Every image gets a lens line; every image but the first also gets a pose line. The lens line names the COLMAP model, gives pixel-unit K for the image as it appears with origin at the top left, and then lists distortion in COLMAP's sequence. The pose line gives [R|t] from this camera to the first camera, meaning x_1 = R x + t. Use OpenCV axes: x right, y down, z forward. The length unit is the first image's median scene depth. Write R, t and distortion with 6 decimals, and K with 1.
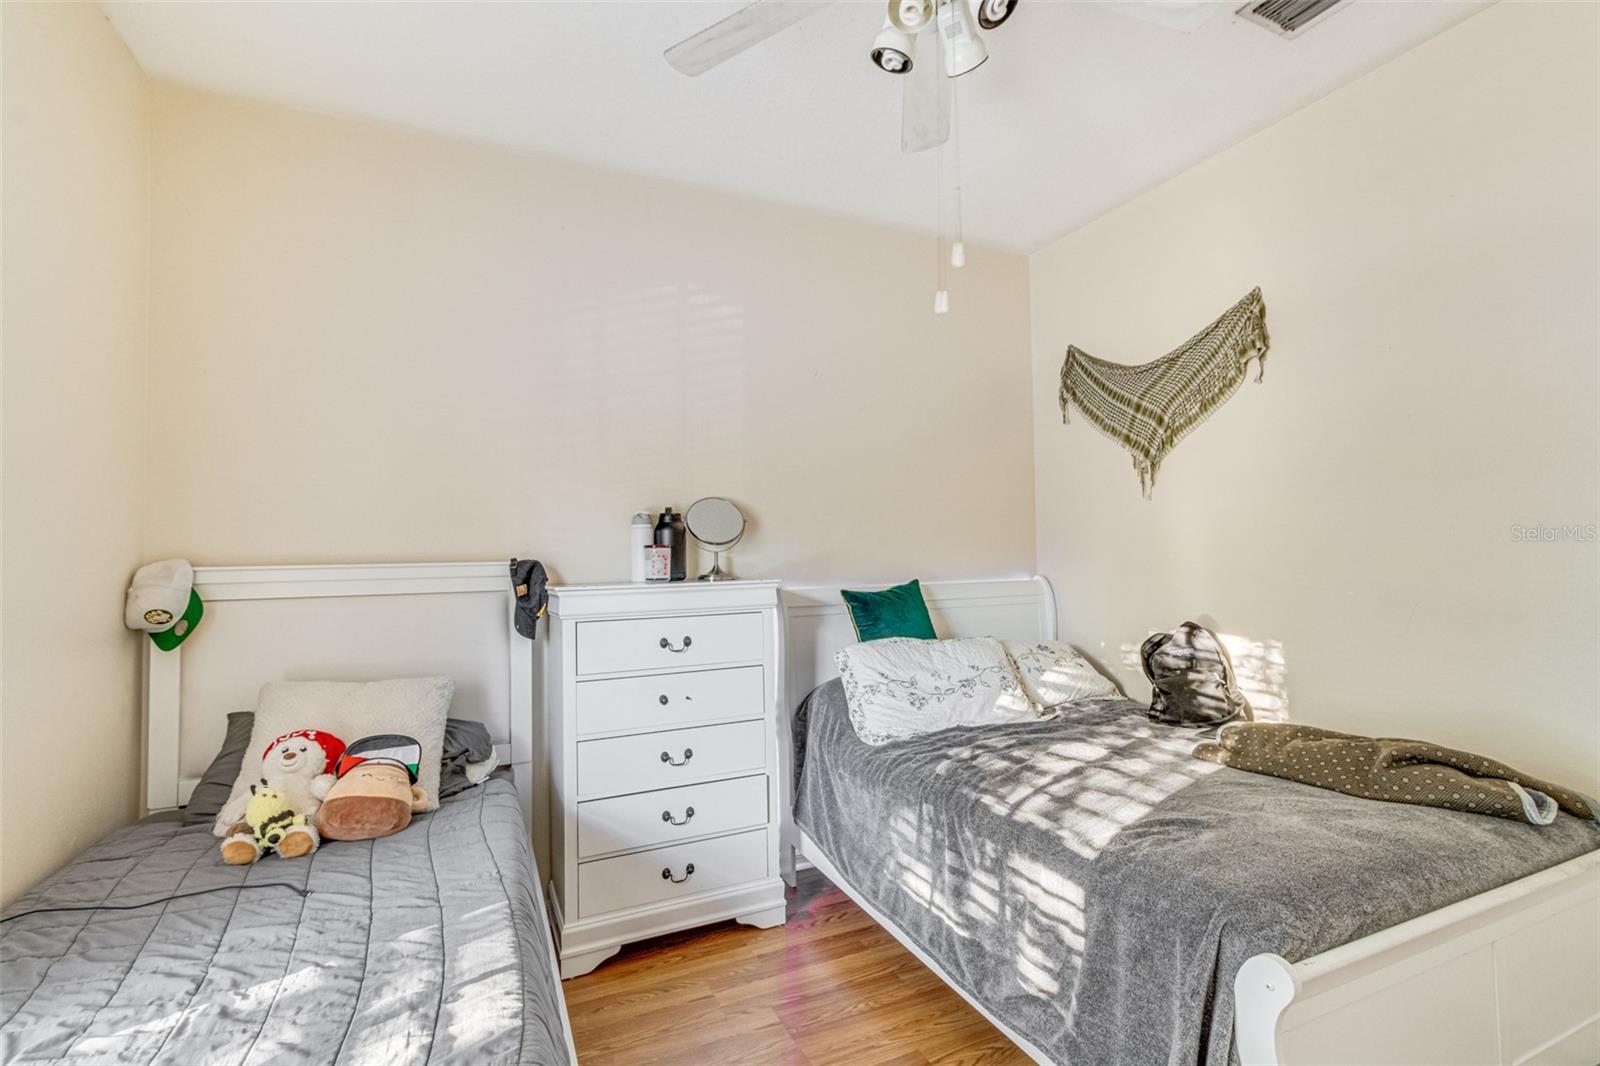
lens RADIAL K [[726.3, 0, 800.0], [0, 726.3, 533.0], [0, 0, 1]] dist [0.002543, 0.000261]
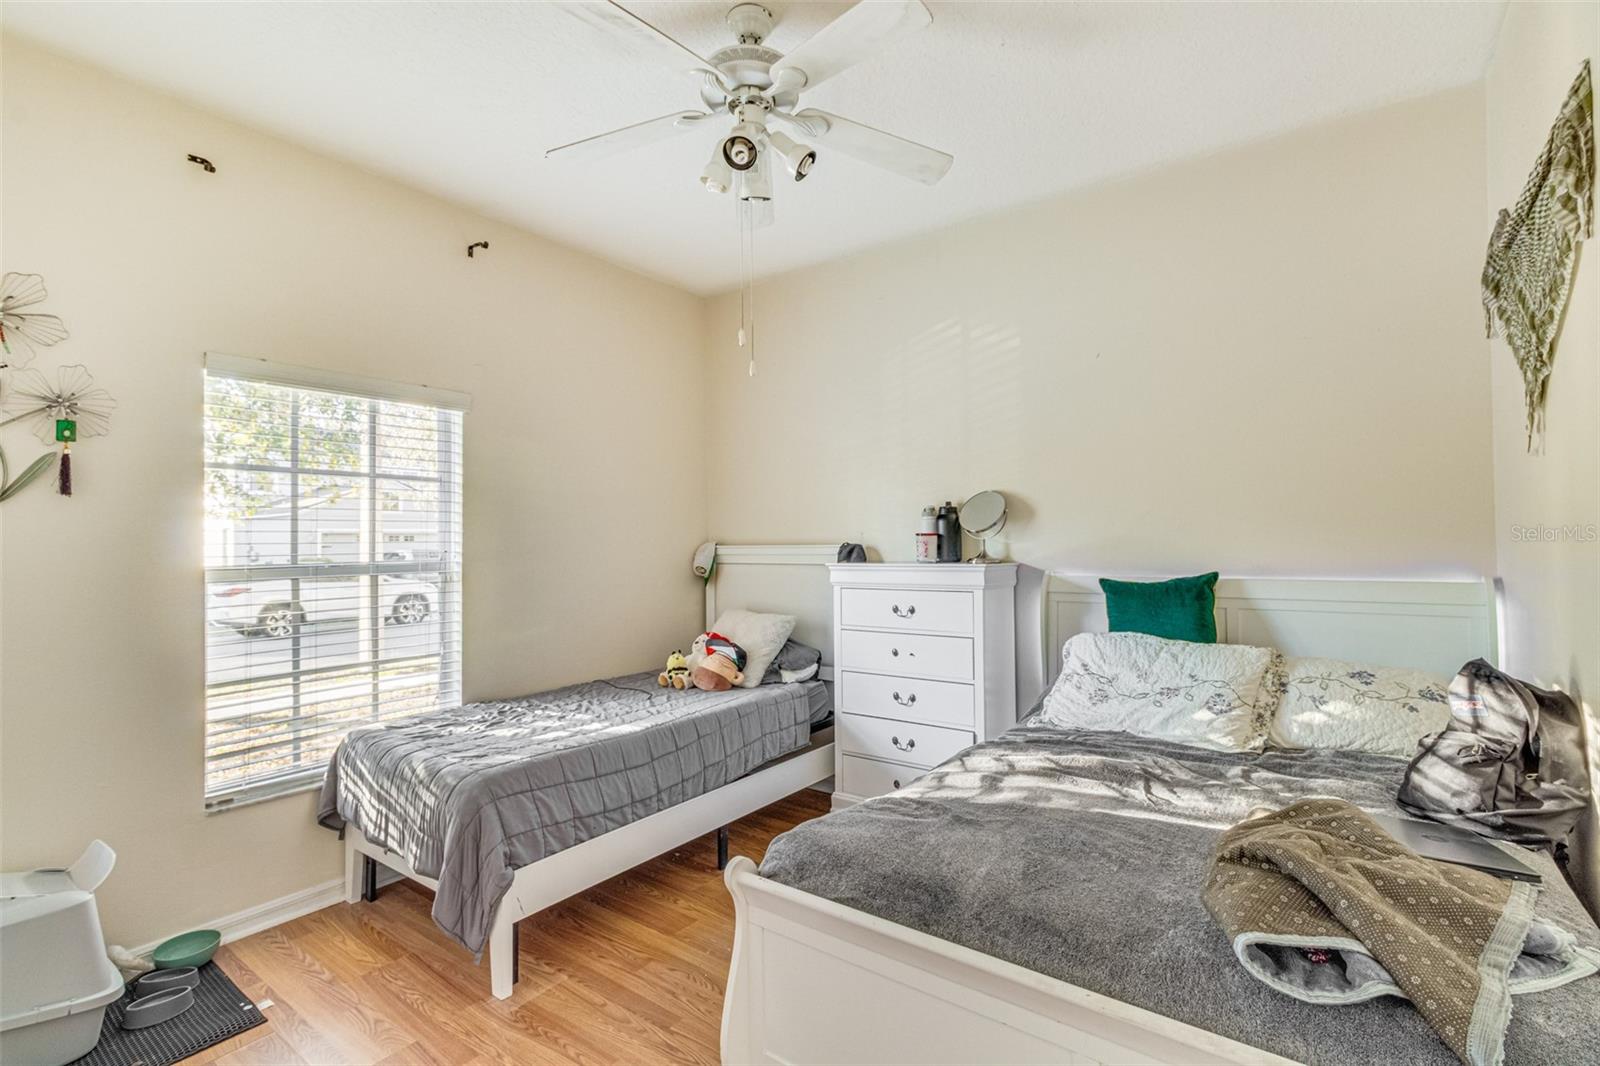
lens RADIAL K [[726.3, 0, 800.0], [0, 726.3, 533.0], [0, 0, 1]] dist [0.002543, 0.000261]
pose [[0.493975, 0.002018, -0.869474, 0.765570], [0.029308, 0.999390, 0.018970, -0.013604], [0.868982, -0.034854, 0.493615, 0.188734]]
